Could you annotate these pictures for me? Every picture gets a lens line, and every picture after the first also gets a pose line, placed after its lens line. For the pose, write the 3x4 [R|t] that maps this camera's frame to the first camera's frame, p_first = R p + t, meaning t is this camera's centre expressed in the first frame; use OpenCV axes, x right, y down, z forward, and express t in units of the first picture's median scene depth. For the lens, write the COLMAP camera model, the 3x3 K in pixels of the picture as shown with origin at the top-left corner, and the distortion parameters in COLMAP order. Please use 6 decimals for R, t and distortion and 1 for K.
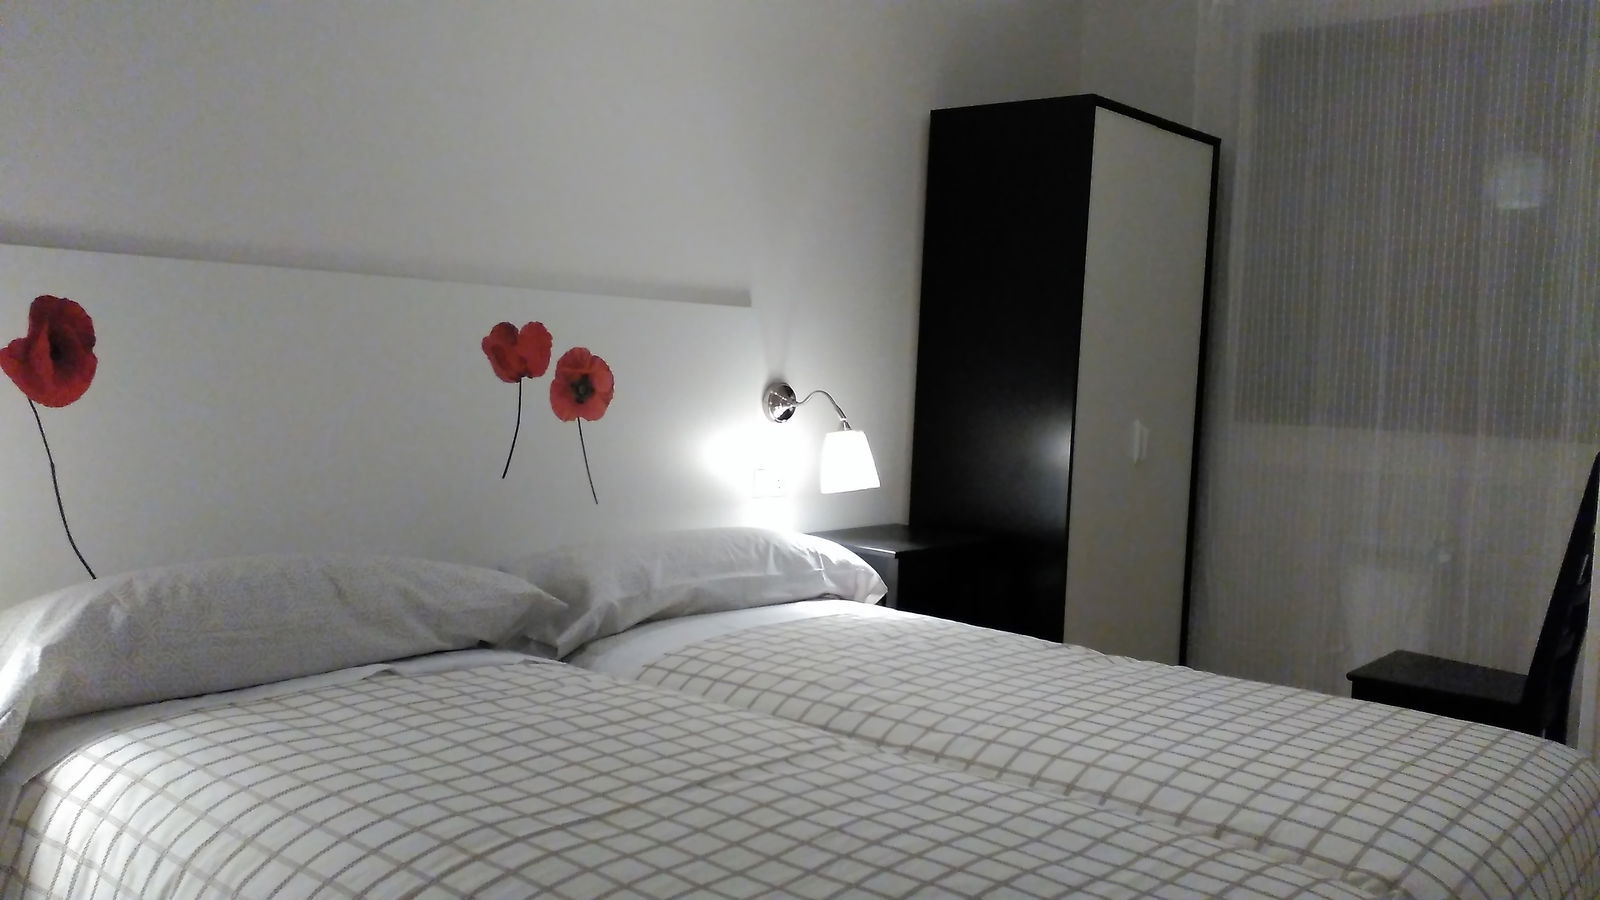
lens RADIAL K [[1347.4, 0, 805.0], [0, 1347.4, 446.8], [0, 0, 1]] dist [0.098036, -0.174037]
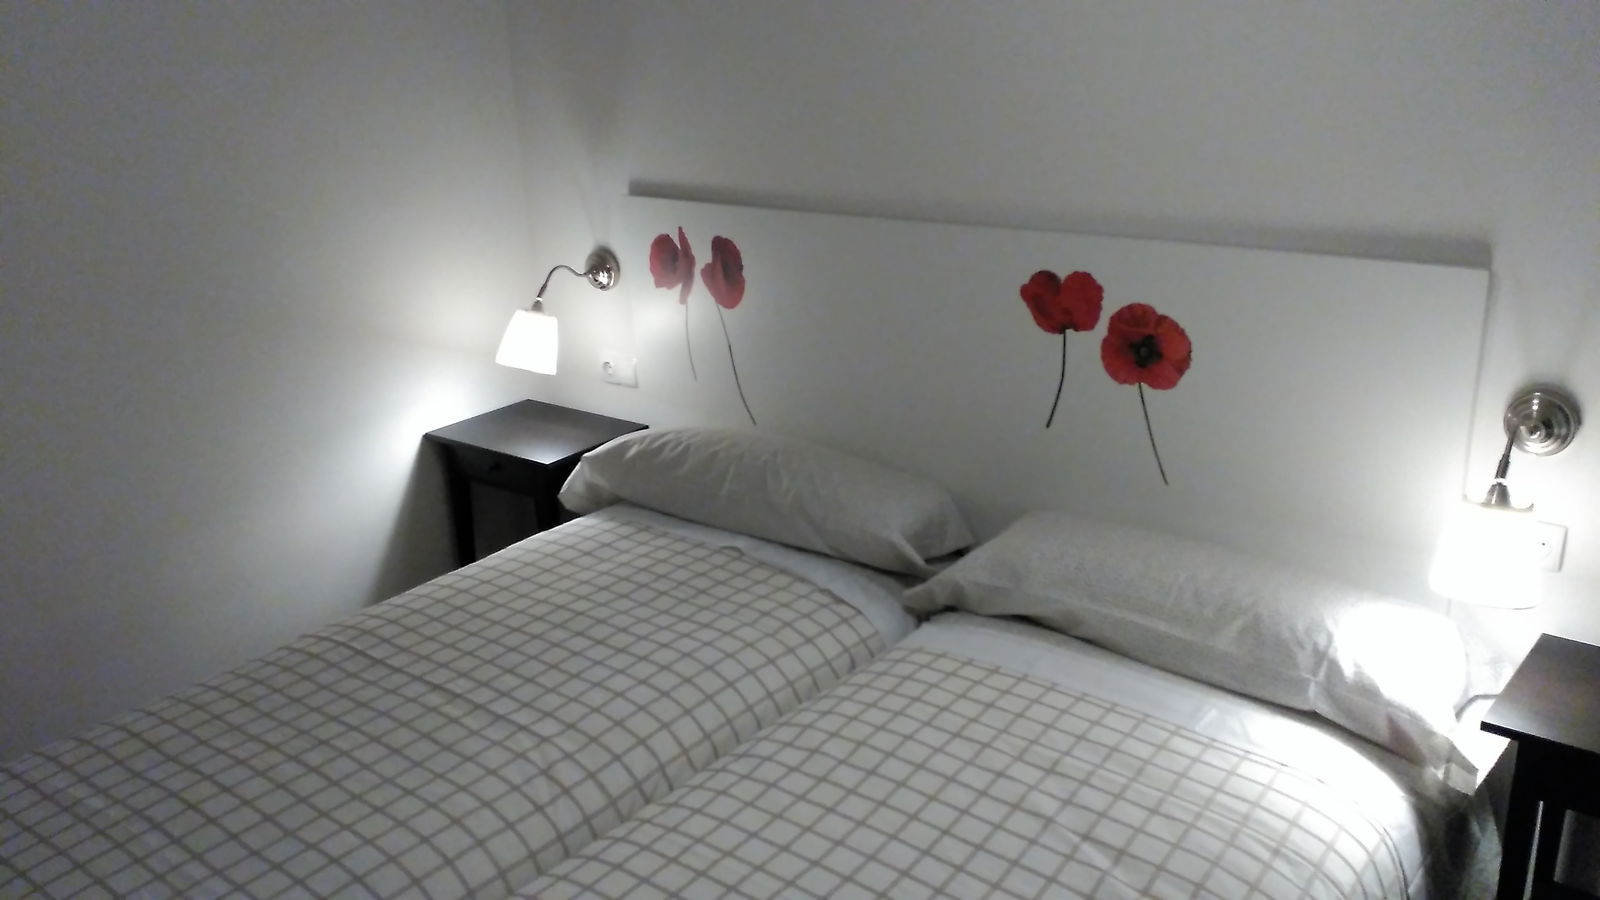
lens RADIAL K [[1347.4, 0, 804.8], [0, 1347.4, 451.9], [0, 0, 1]] dist [0.098036, -0.174037]
pose [[-0.003067, 0.289803, -0.957081, 0.701932], [-0.020326, 0.956870, 0.289804, -0.234322], [0.999789, 0.020342, 0.002955, 0.805442]]
